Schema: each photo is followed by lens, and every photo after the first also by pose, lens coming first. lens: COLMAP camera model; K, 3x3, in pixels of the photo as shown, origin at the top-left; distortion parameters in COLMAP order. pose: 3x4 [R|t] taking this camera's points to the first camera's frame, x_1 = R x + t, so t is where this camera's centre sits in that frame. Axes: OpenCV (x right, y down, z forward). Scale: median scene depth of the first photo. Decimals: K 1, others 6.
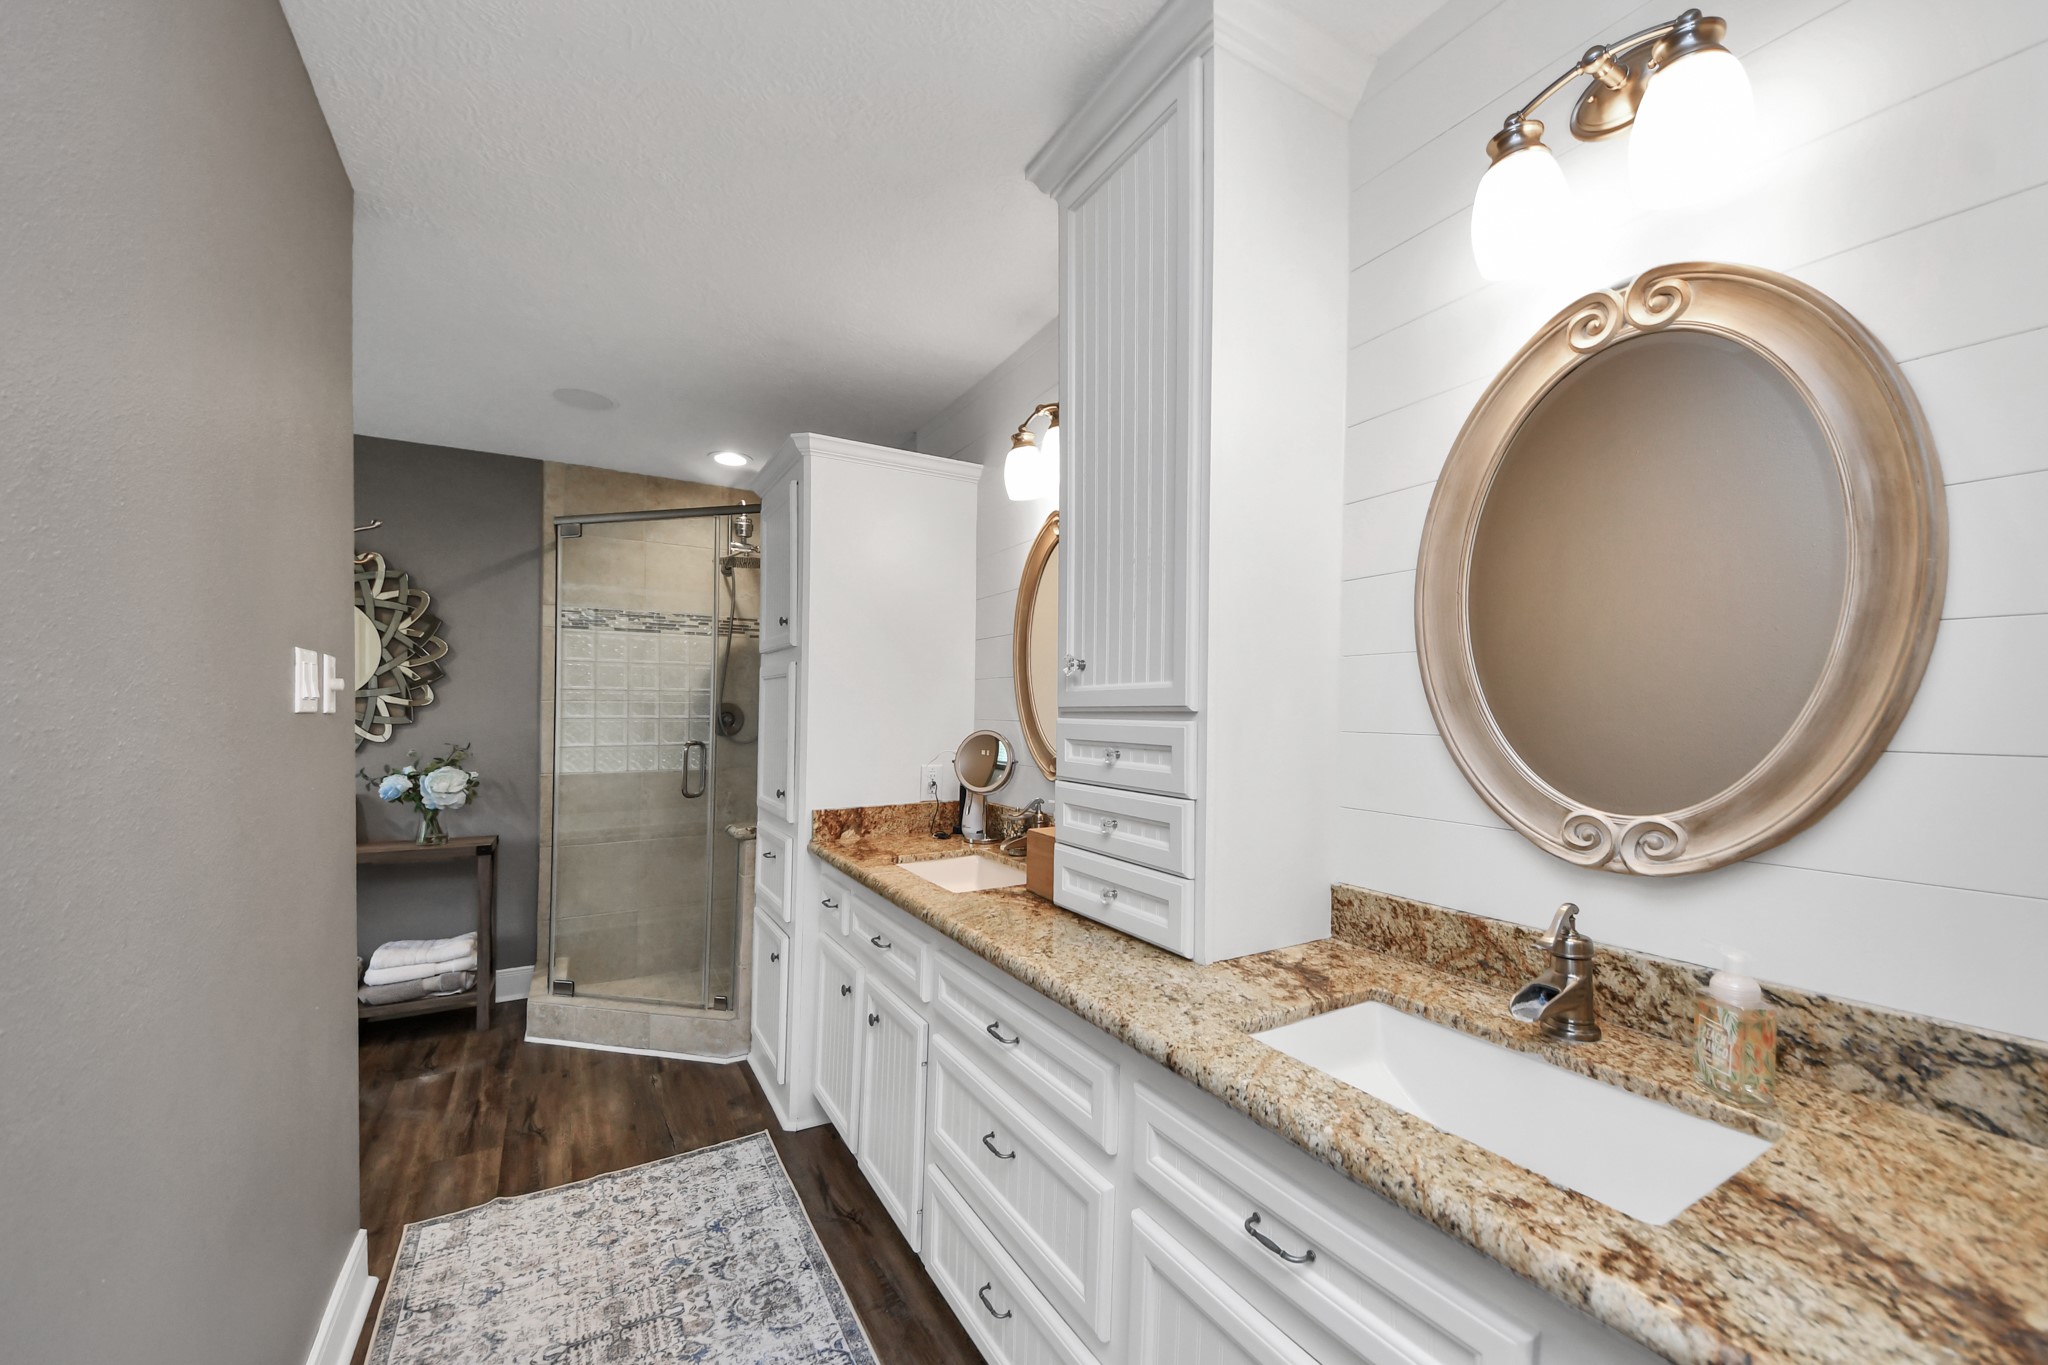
lens RADIAL K [[743.0, 0, 1020.5], [0, 743.0, 696.6], [0, 0, 1]] dist [-0.001566, -0.000274]
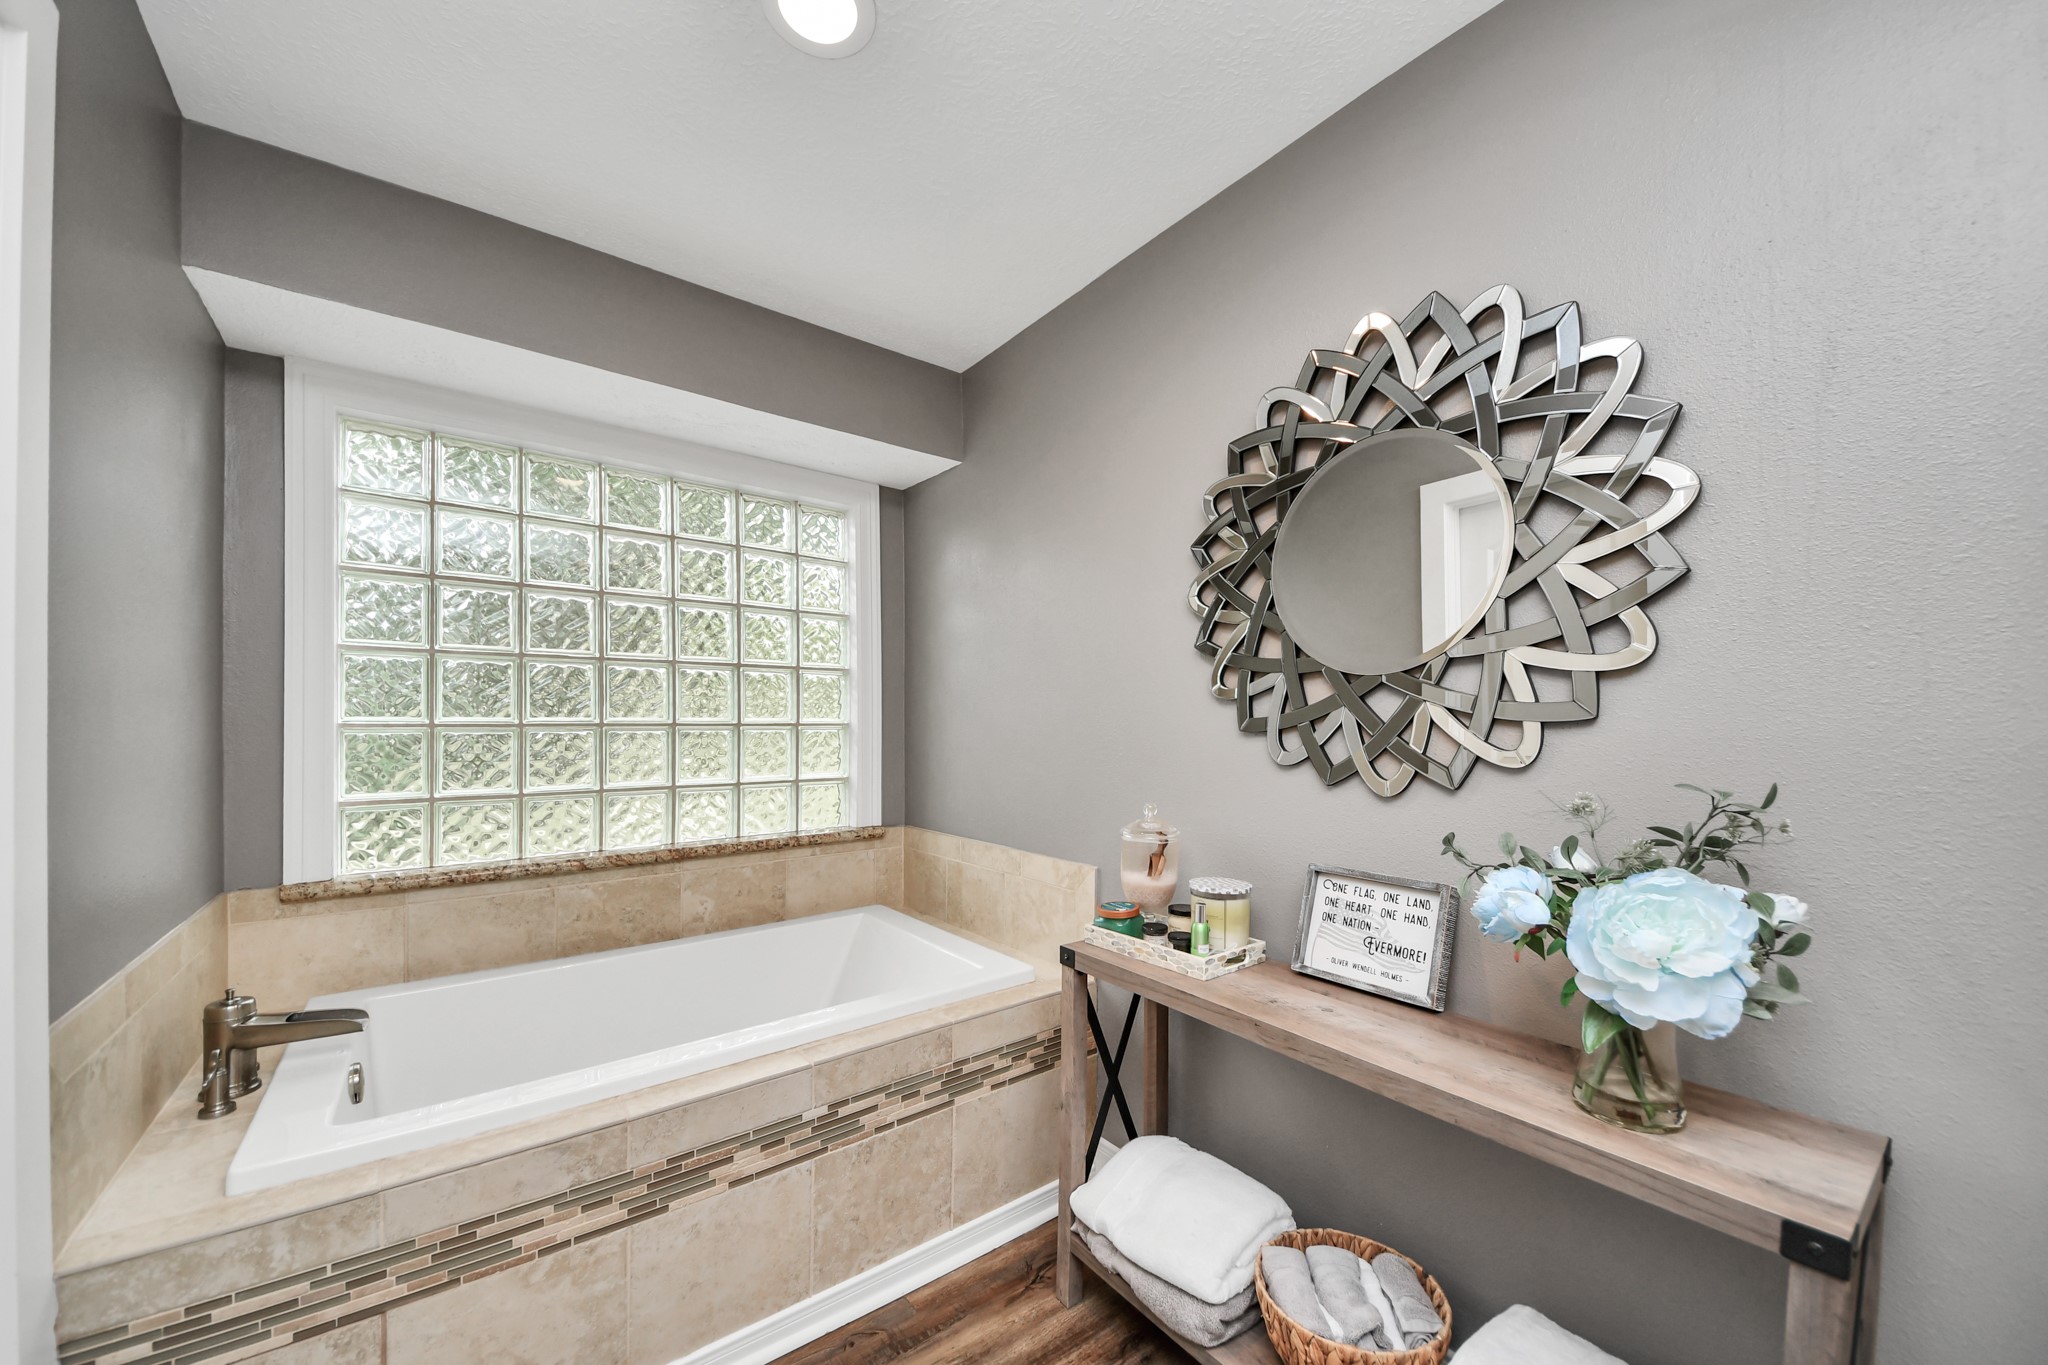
lens RADIAL K [[743.0, 0, 1020.5], [0, 743.0, 696.6], [0, 0, 1]] dist [-0.001566, -0.000274]
pose [[0.111507, -0.003043, -0.993759, -0.502302], [-0.000511, 0.999995, -0.003119, 0.026643], [0.993764, 0.000855, 0.111505, 0.698140]]
